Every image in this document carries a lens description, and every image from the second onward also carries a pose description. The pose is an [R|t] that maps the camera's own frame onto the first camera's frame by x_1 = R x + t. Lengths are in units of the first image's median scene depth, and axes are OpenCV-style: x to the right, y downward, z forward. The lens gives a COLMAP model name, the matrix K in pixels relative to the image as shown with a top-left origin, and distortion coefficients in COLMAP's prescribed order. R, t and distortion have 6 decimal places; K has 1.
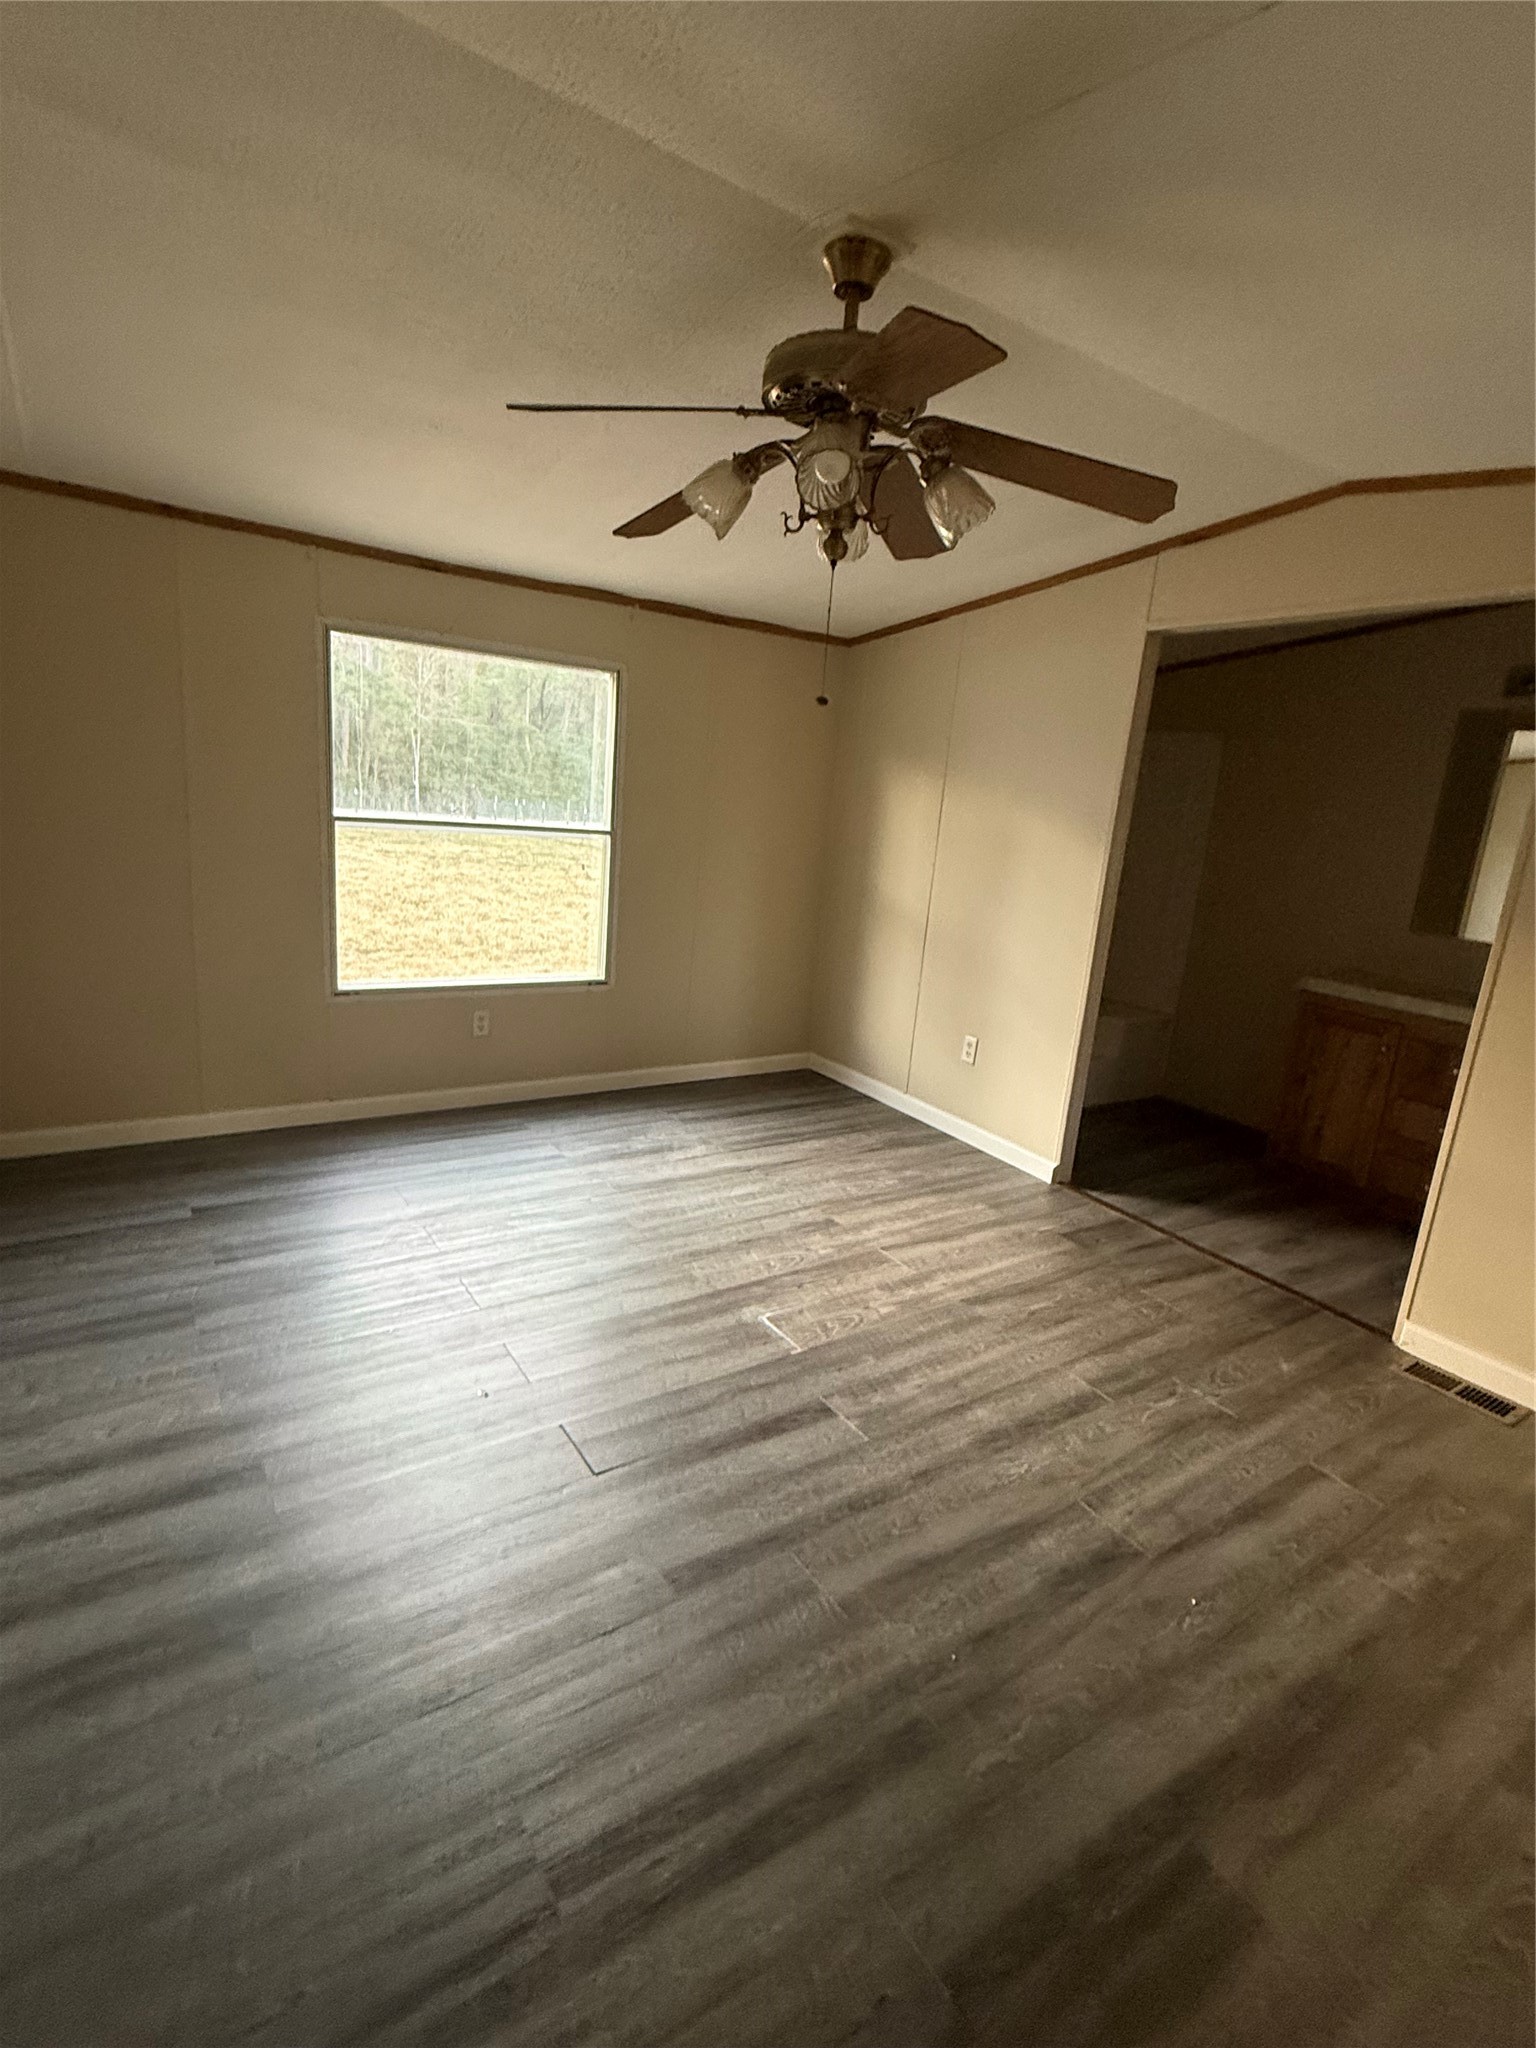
lens RADIAL K [[984.8, 0, 759.5], [0, 984.8, 1020.9], [0, 0, 1]] dist [0.000524, 0.000646]
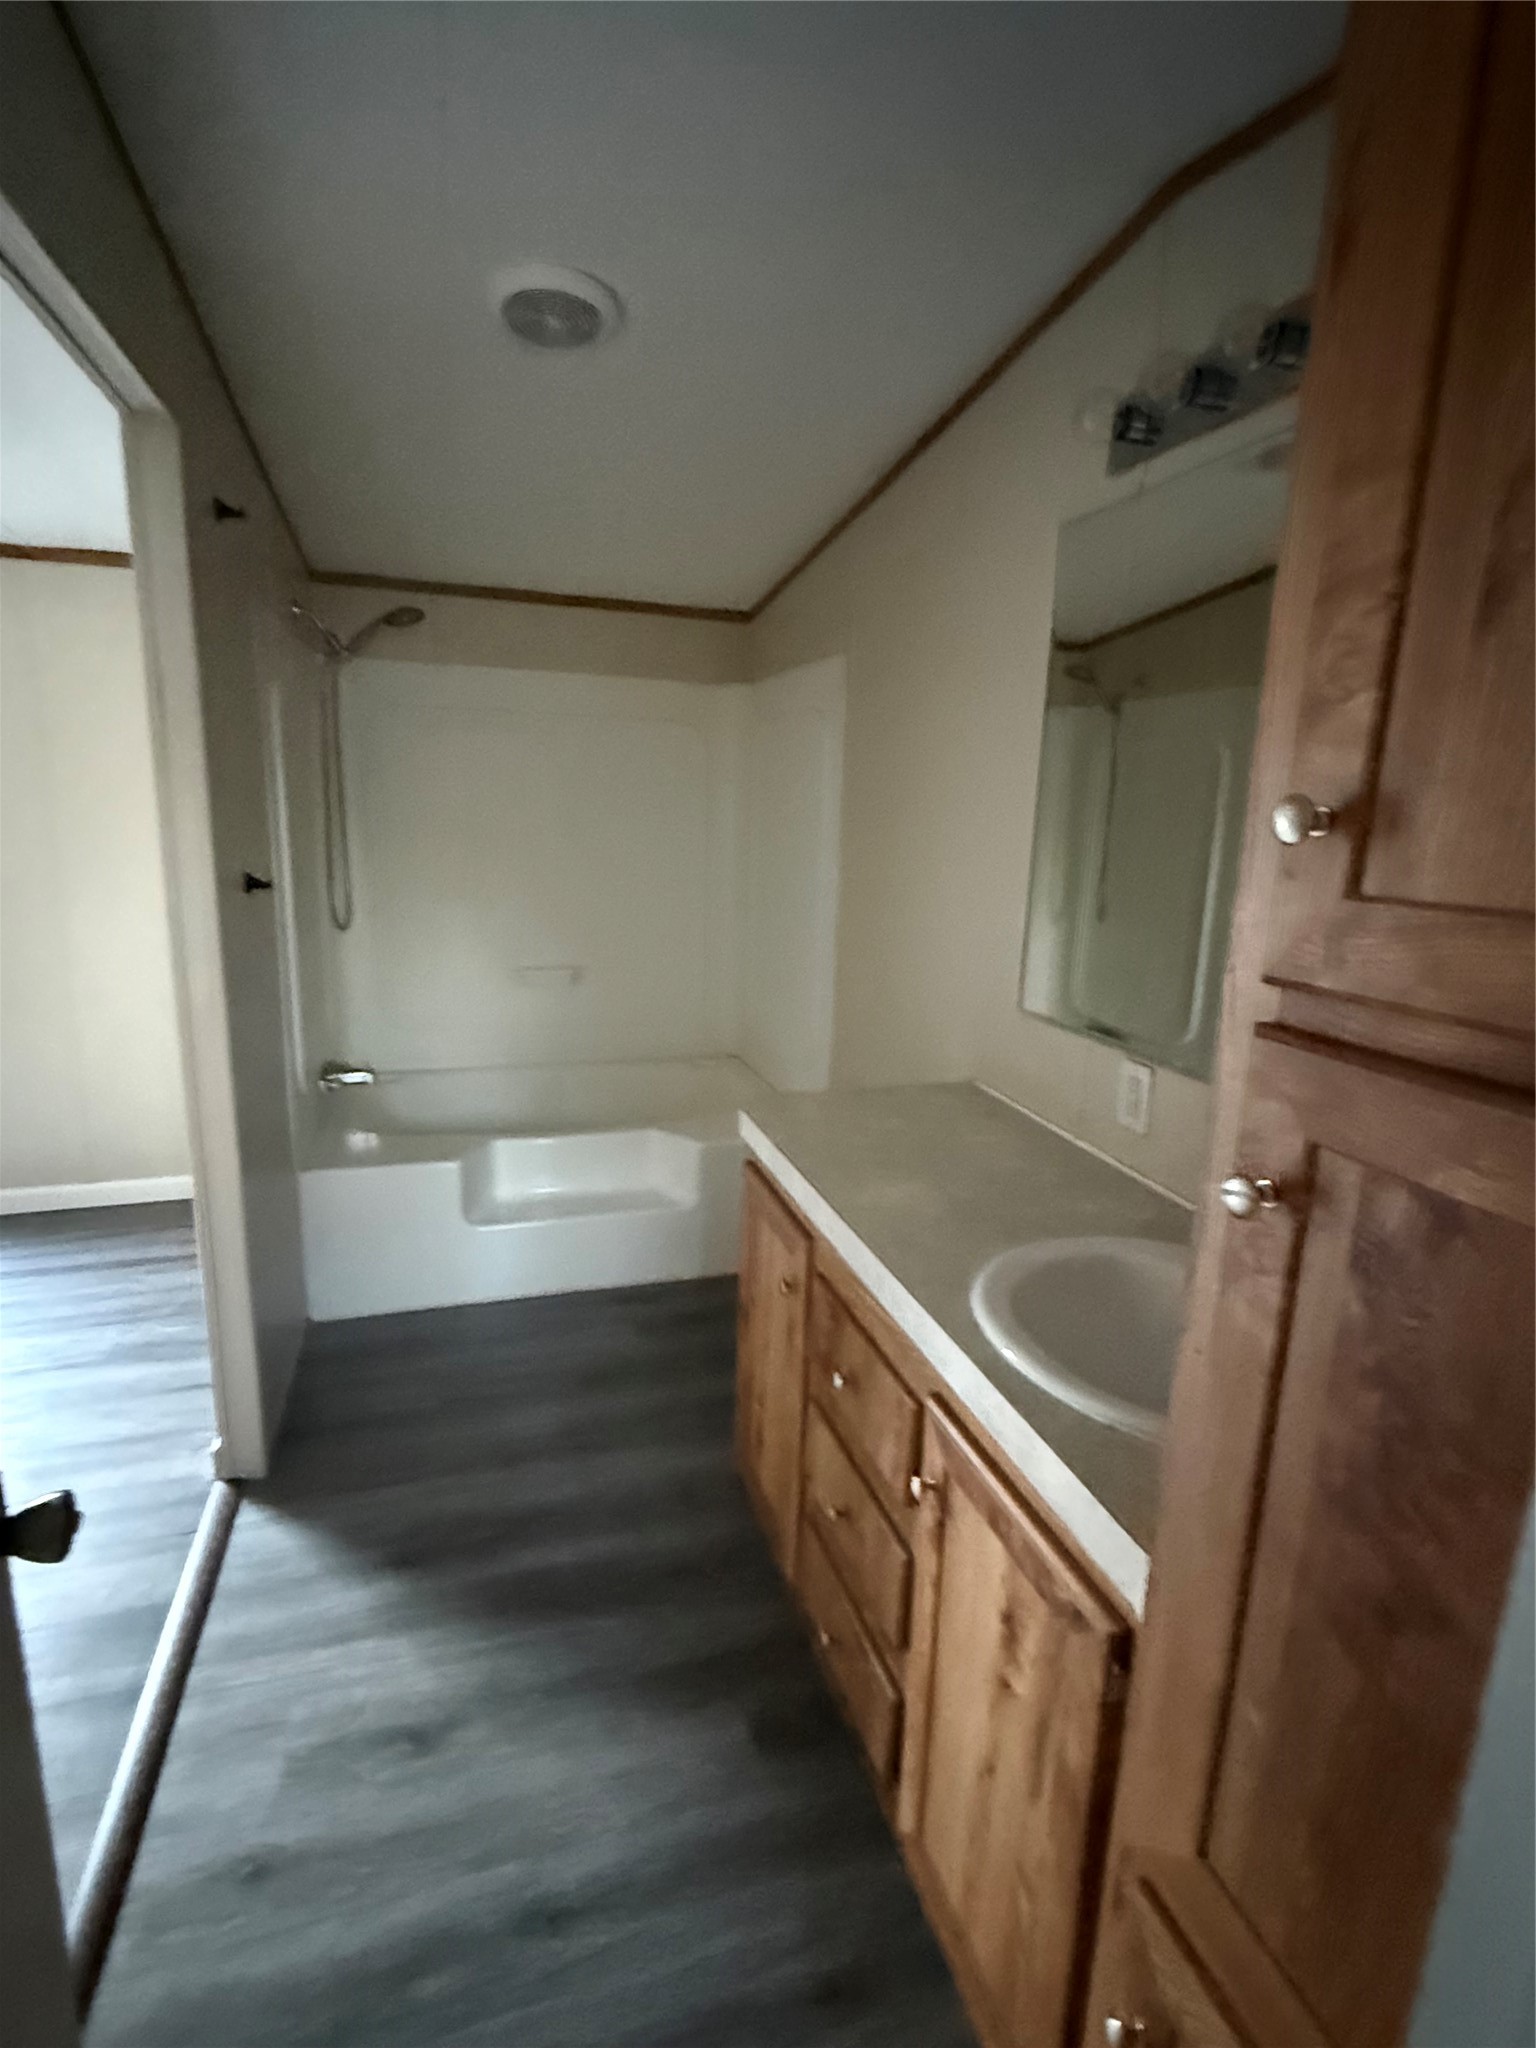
lens RADIAL K [[984.8, 0, 771.0], [0, 984.8, 1023.6], [0, 0, 1]] dist [0.000524, 0.000646]
pose [[0.955782, -0.003847, -0.294049, 0.628388], [-0.008572, 0.999125, -0.040932, -0.048410], [0.293950, 0.041642, 0.954913, 0.493474]]
